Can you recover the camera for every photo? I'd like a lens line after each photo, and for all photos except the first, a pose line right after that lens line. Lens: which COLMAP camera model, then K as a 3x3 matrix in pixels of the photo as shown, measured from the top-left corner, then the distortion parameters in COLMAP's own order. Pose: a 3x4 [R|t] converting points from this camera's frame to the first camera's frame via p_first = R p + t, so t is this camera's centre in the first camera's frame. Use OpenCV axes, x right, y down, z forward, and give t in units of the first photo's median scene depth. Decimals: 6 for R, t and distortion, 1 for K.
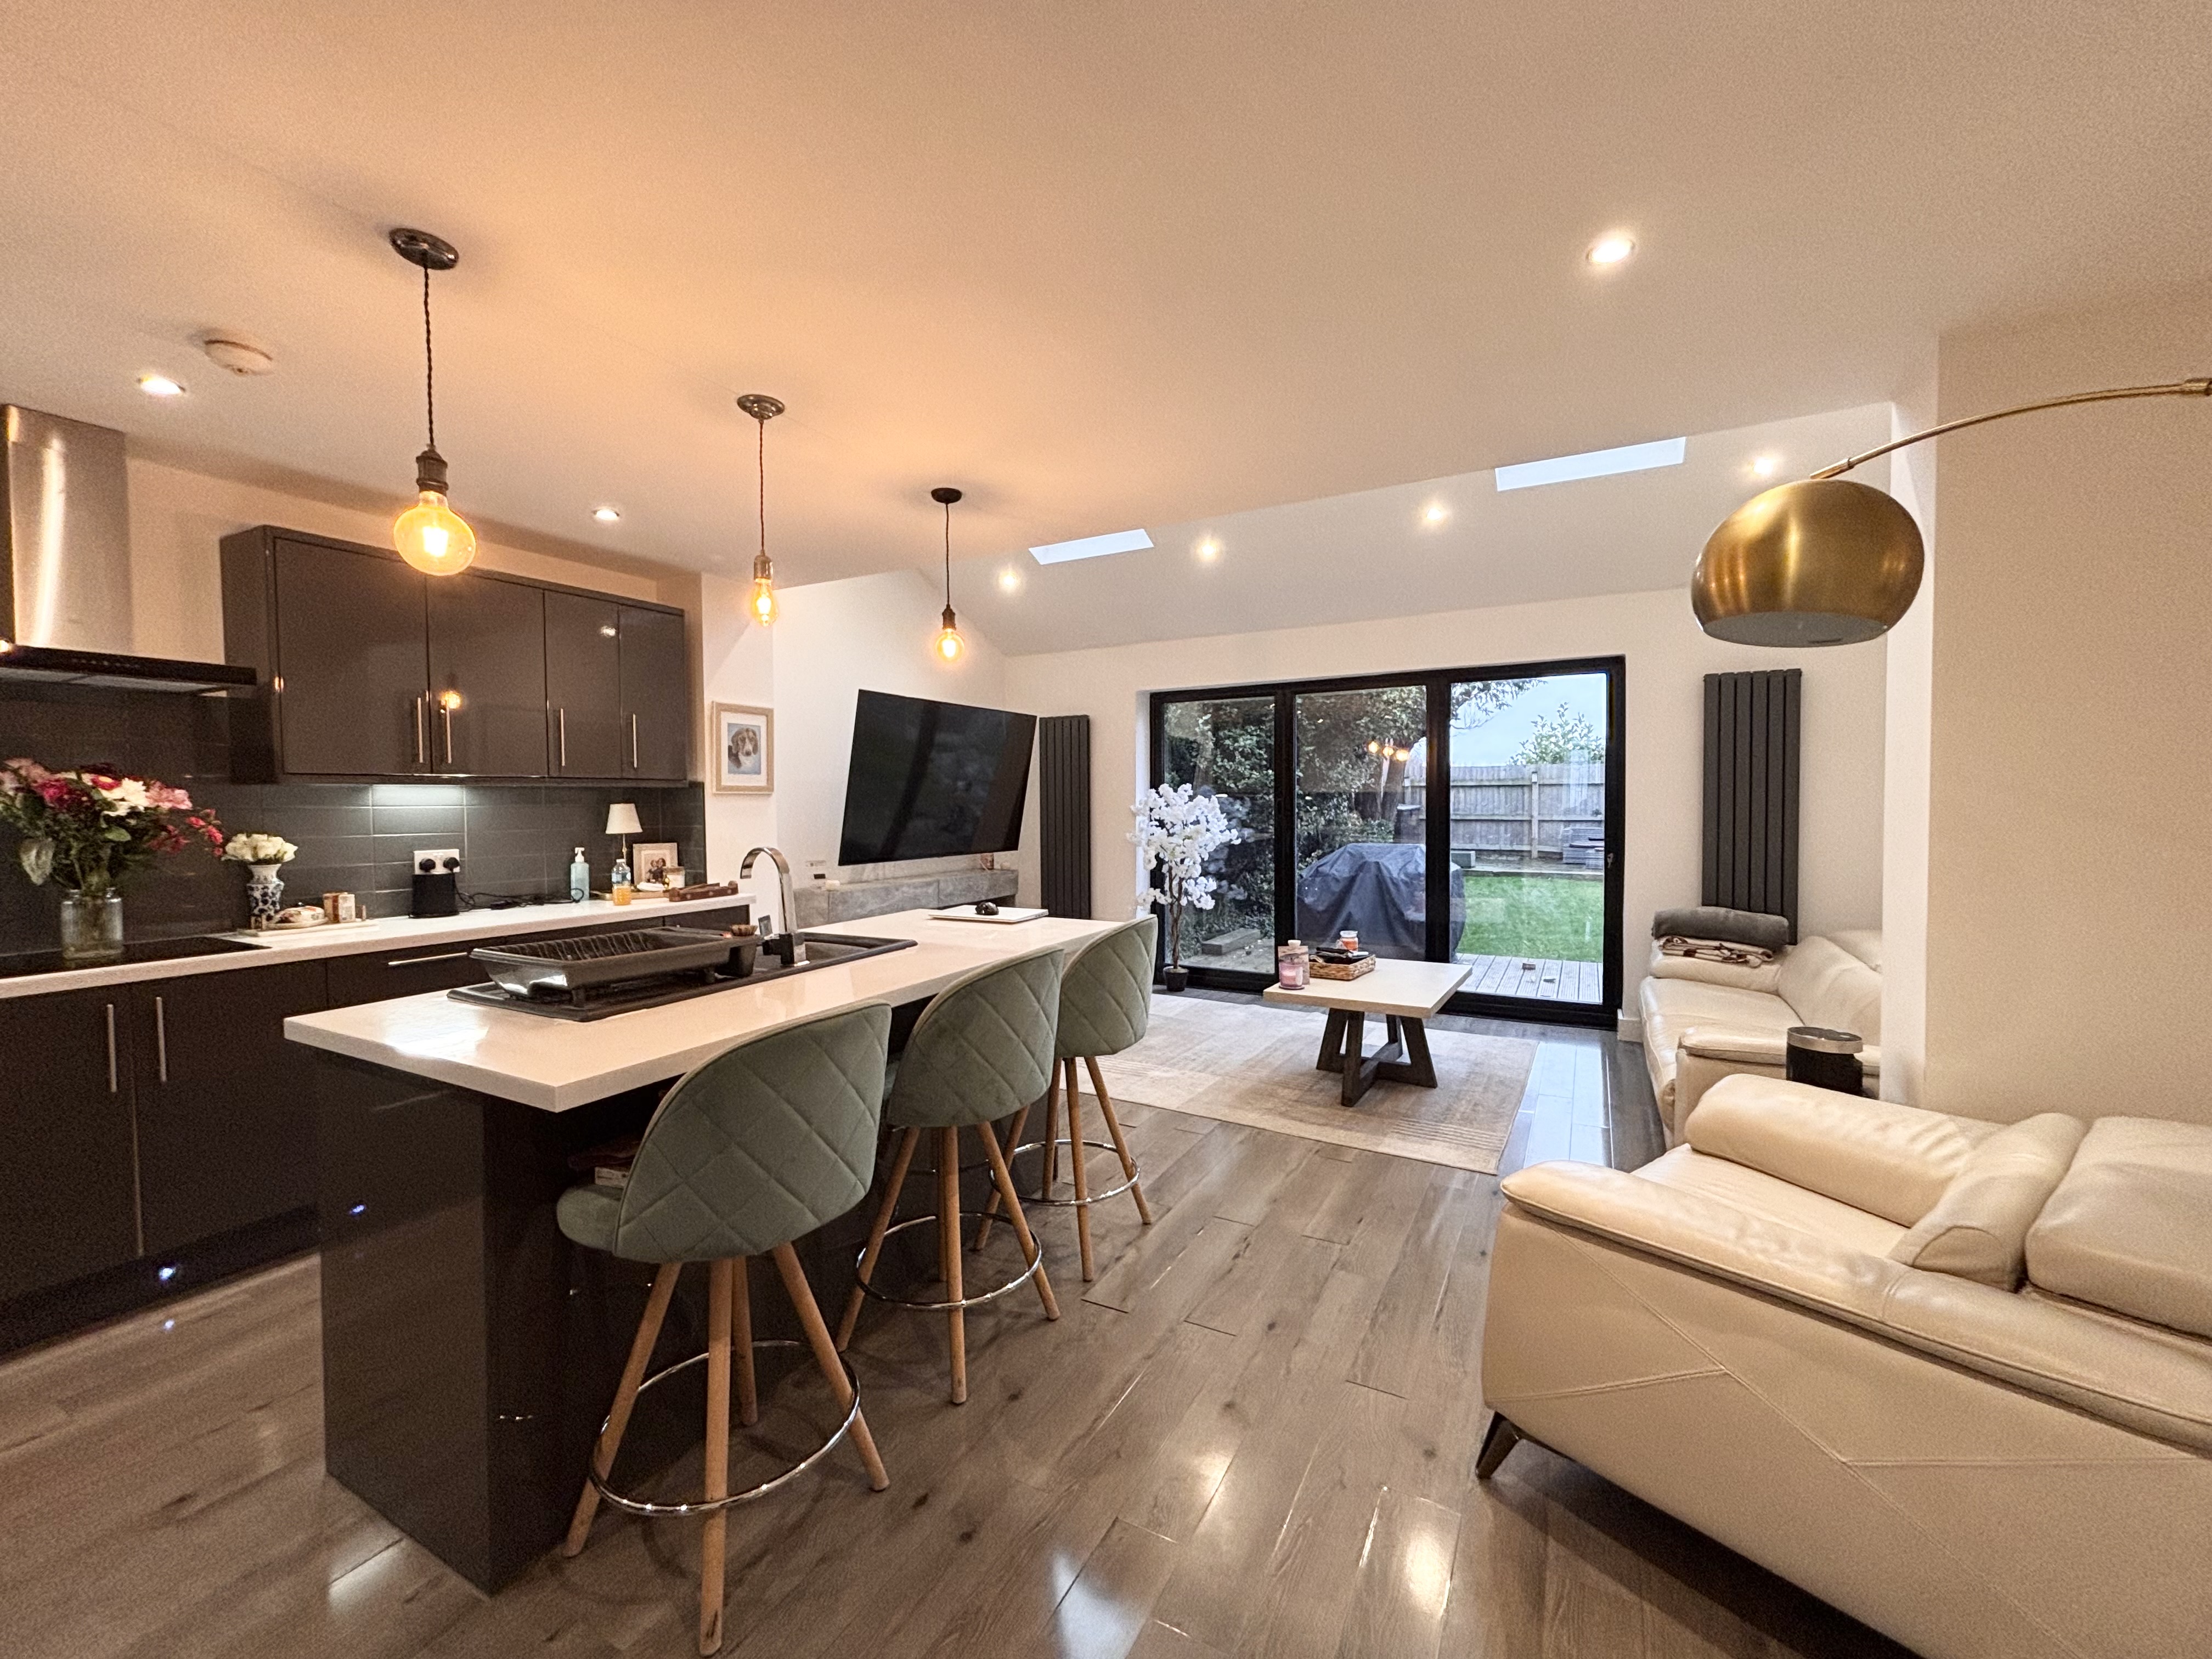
lens RADIAL K [[883.4, 0, 1101.2], [0, 883.4, 819.5], [0, 0, 1]] dist [0.000472, -0.000280]
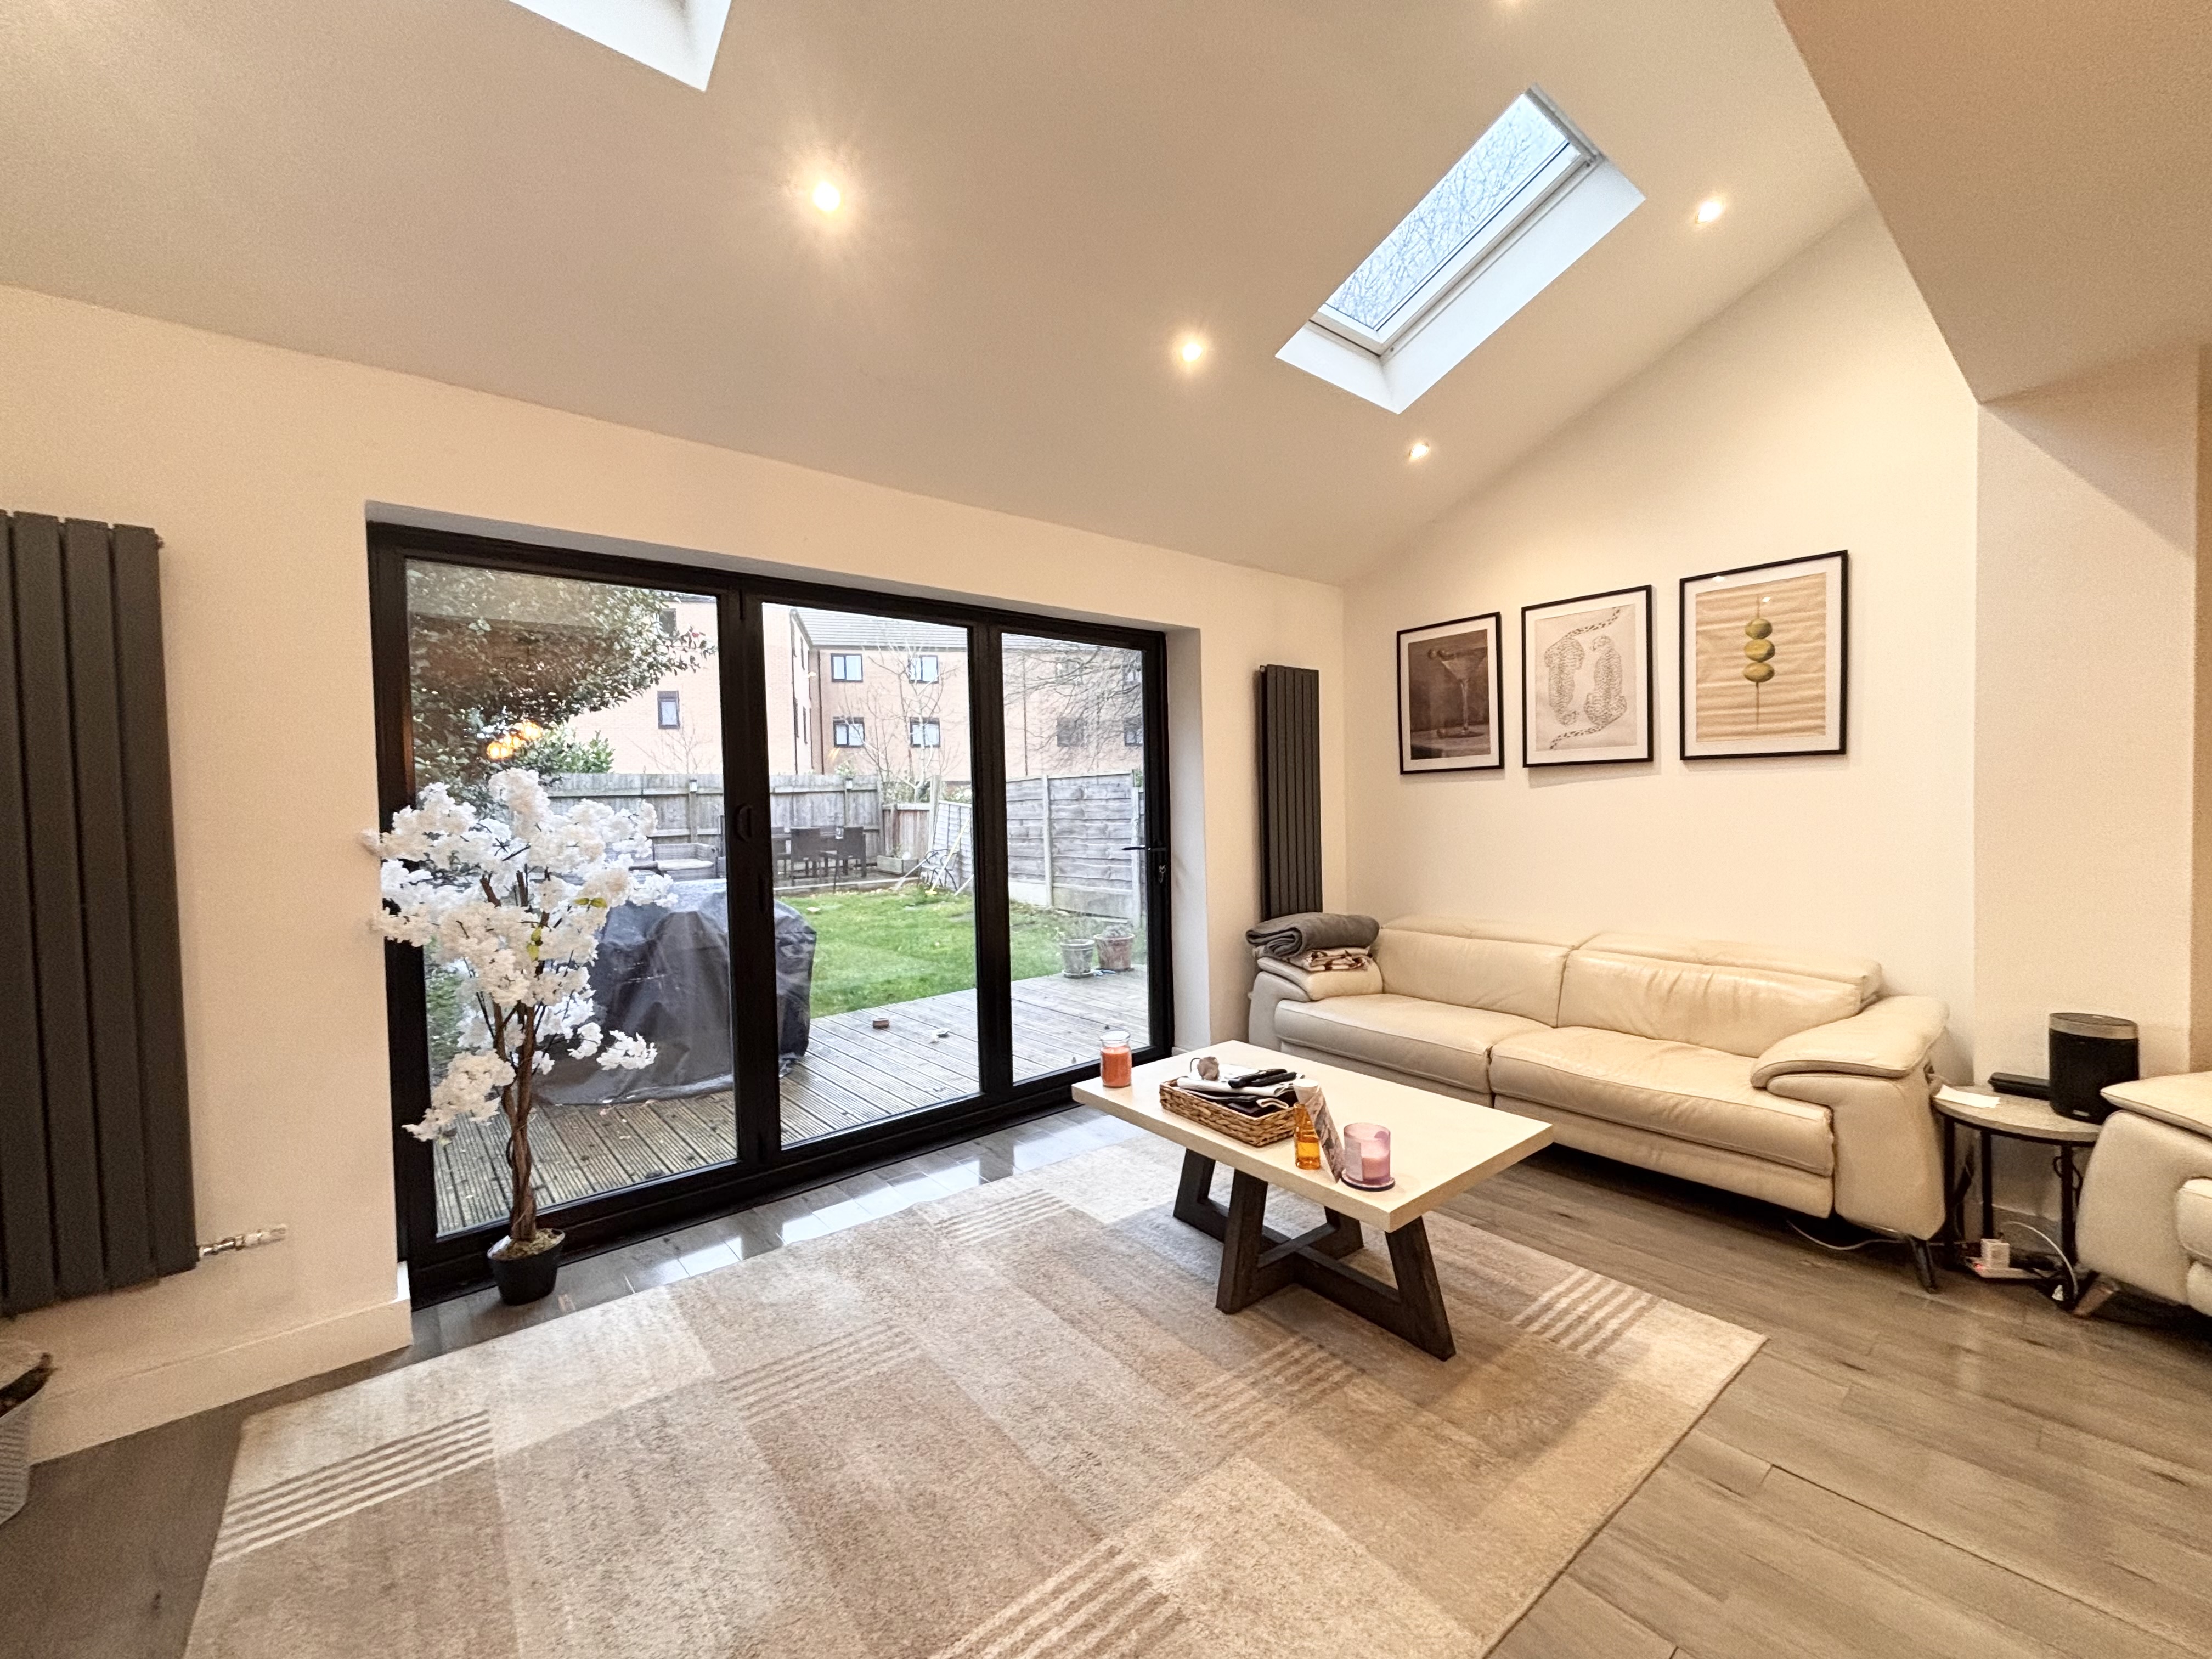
lens RADIAL K [[889.9, 0, 1106.0], [0, 889.9, 829.5], [0, 0, 1]] dist [0.001653, 0.000179]
pose [[0.364532, -0.031859, 0.930645, -0.223161], [0.040125, 0.999024, 0.018484, -0.013394], [-0.930326, 0.030604, 0.365455, 0.737038]]
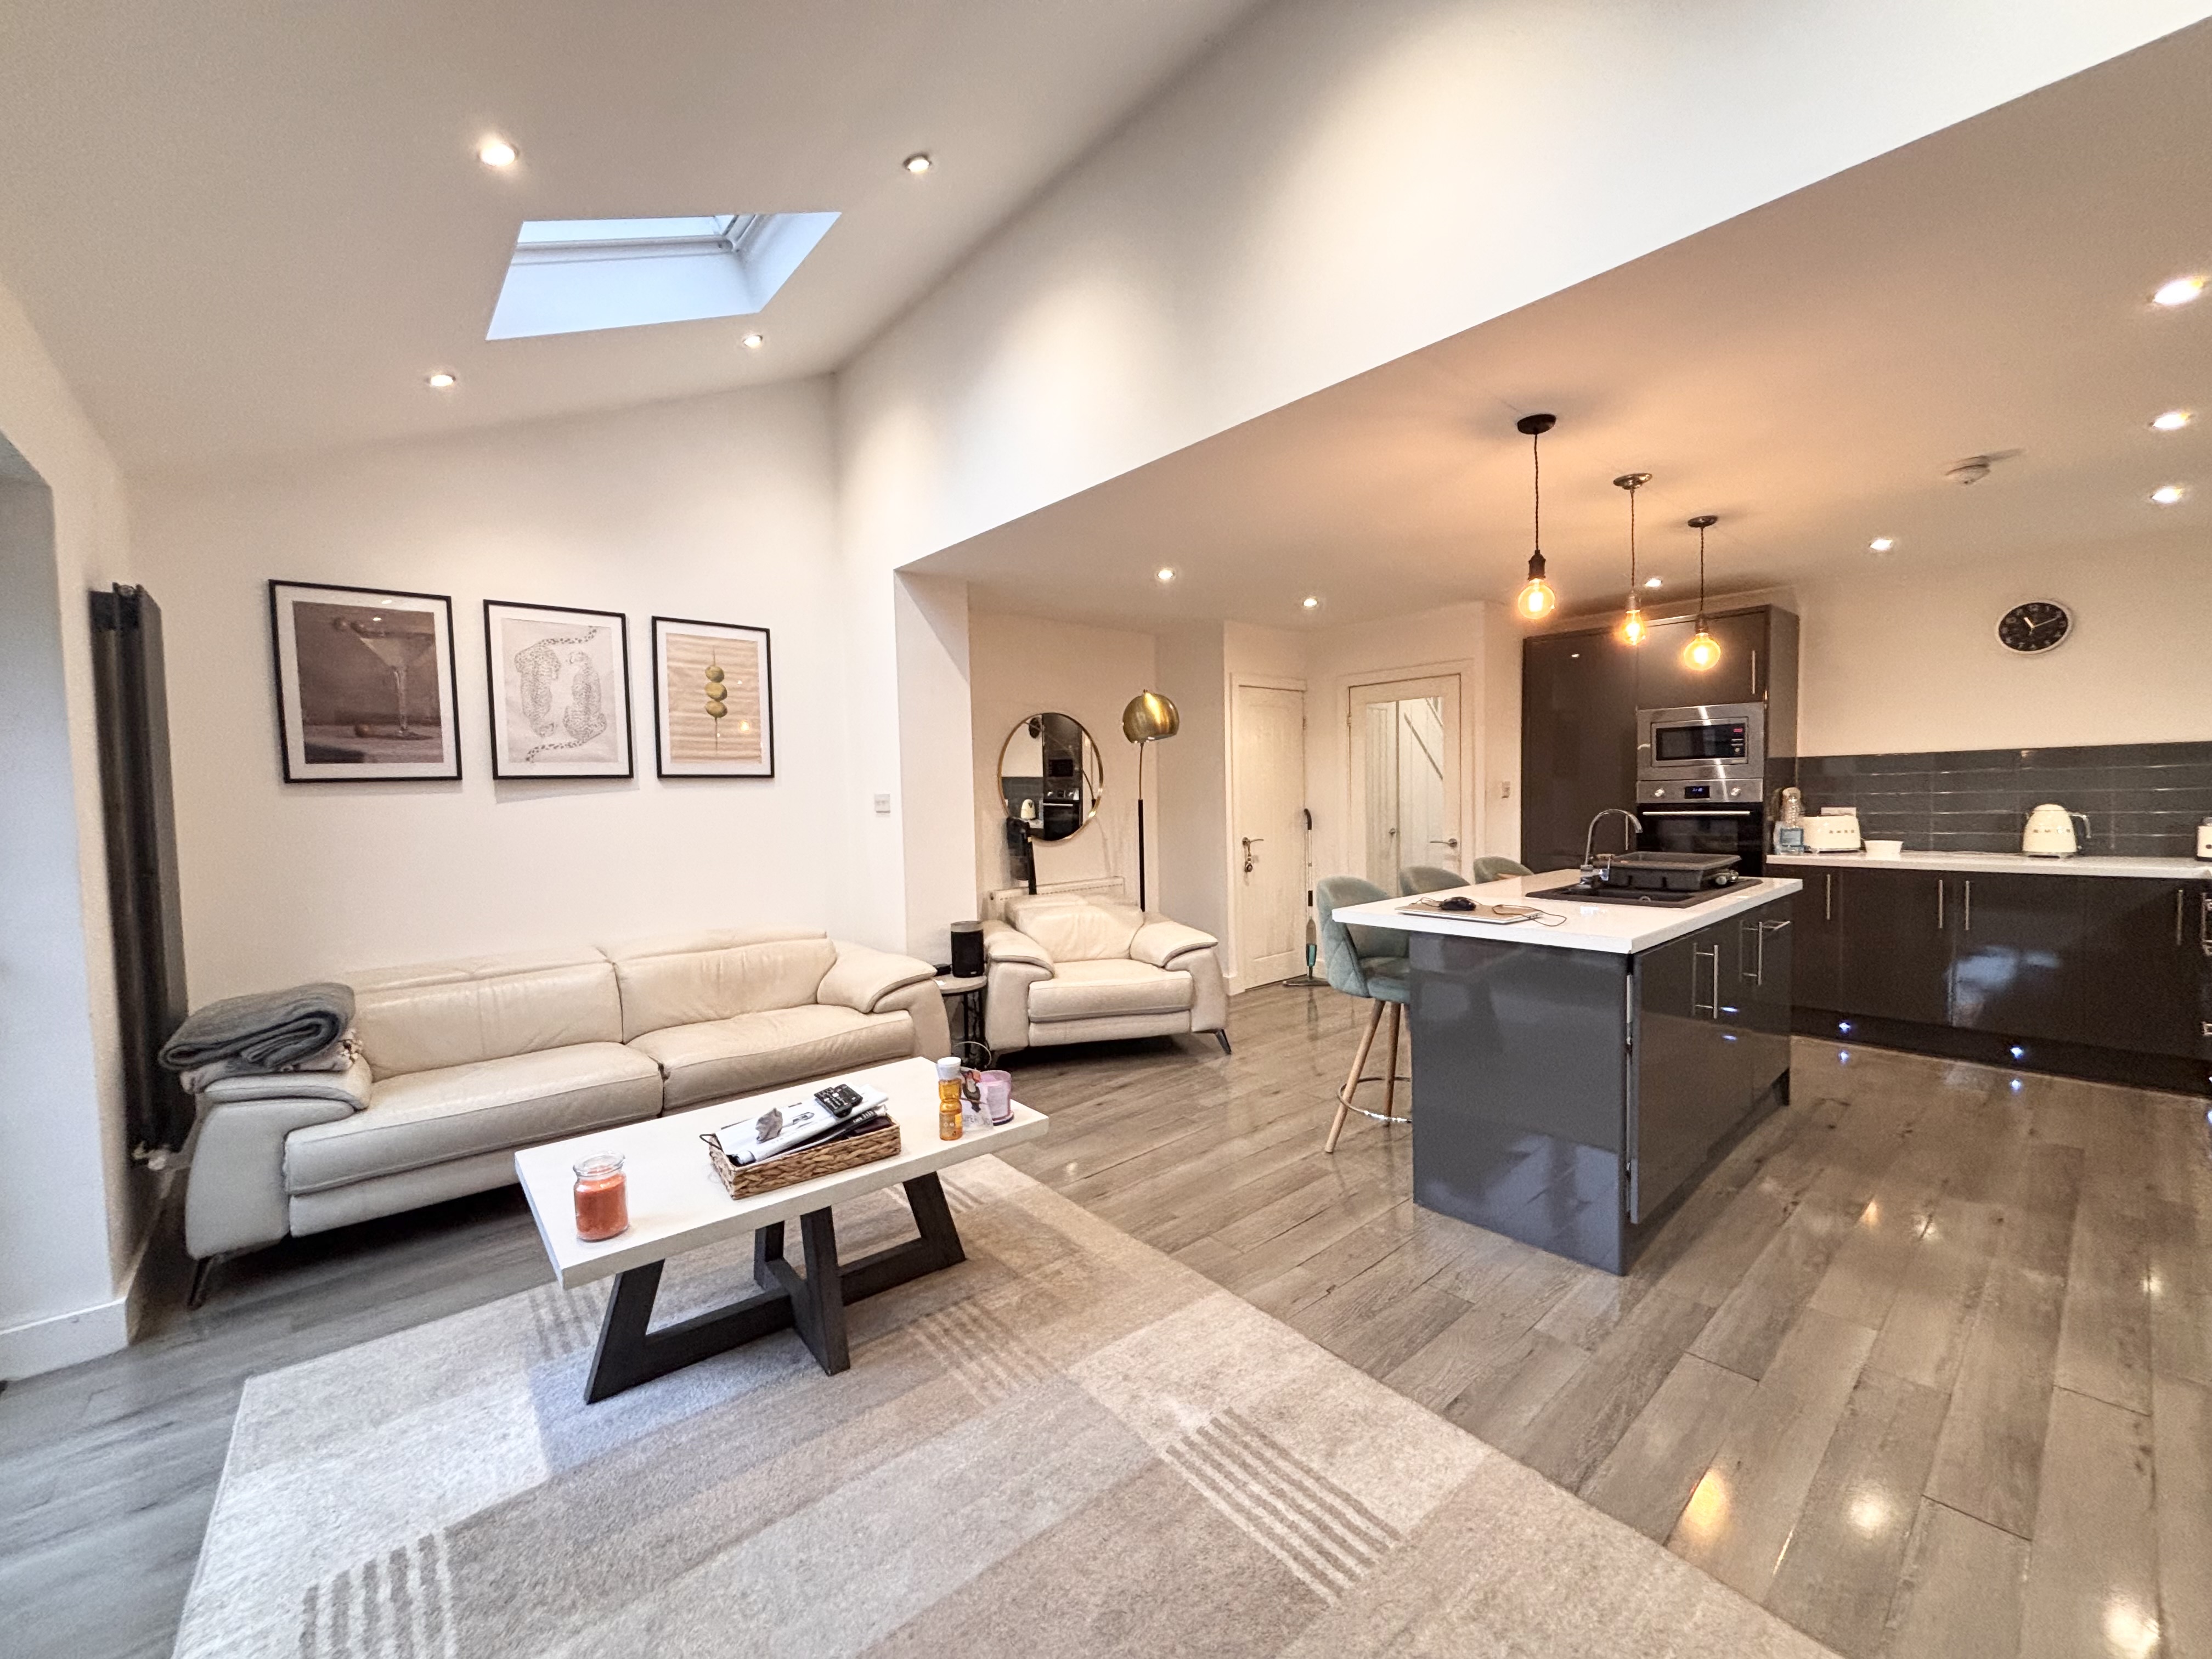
lens RADIAL K [[894.7, 0, 1097.5], [0, 894.7, 825.8], [0, 0, 1]] dist [0.001677, -0.000494]
pose [[-0.935445, 0.015105, 0.353148, -0.045882], [0.037345, 0.997718, 0.056247, -0.024419], [-0.351493, 0.065805, -0.933875, 1.173582]]
